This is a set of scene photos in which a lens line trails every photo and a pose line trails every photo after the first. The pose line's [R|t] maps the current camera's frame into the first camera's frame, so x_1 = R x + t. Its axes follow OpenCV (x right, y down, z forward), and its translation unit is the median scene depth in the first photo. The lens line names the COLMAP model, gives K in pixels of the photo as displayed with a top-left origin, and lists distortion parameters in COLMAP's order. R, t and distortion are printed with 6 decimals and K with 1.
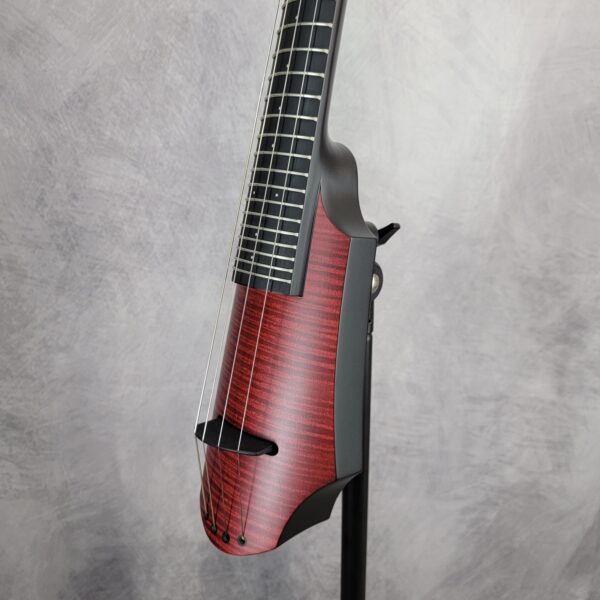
lens RADIAL K [[637.9, 0, 294.8], [0, 637.9, 317.4], [0, 0, 1]] dist [0.038241, 0.000000]
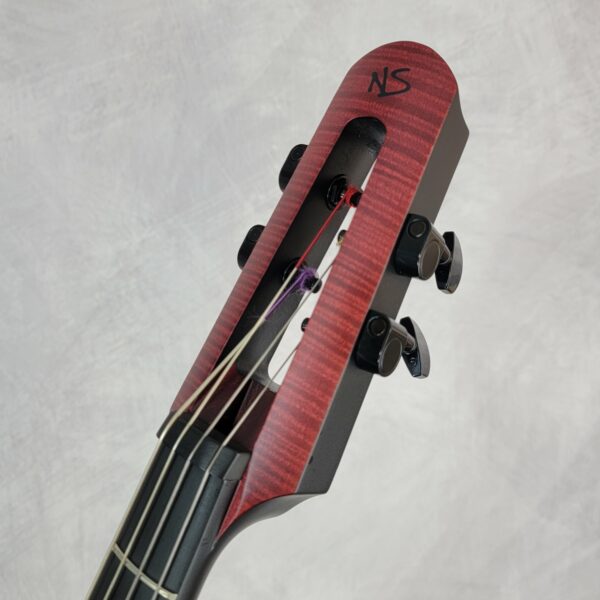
lens RADIAL K [[637.9, 0, 305.3], [0, 637.9, 301.3], [0, 0, 1]] dist [0.038241, 0.000000]
pose [[0.958641, 0.221101, 0.179225, 0.074752], [-0.207185, 0.973852, -0.093203, -0.724910], [-0.195146, 0.052216, 0.979383, 0.208484]]
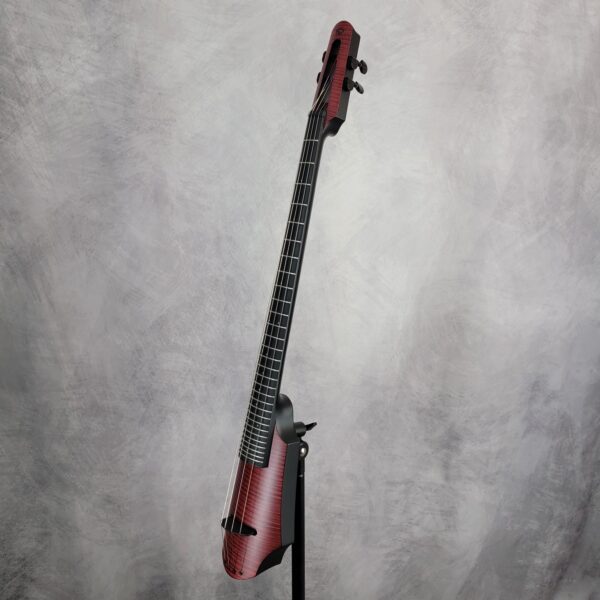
lens RADIAL K [[637.9, 0, 293.4], [0, 637.9, 304.5], [0, 0, 1]] dist [0.038241, 0.000000]
pose [[0.999823, 0.008922, -0.016579, 0.071911], [-0.009940, 0.998002, -0.062391, -0.251507], [0.015989, 0.062545, 0.997914, -0.725458]]
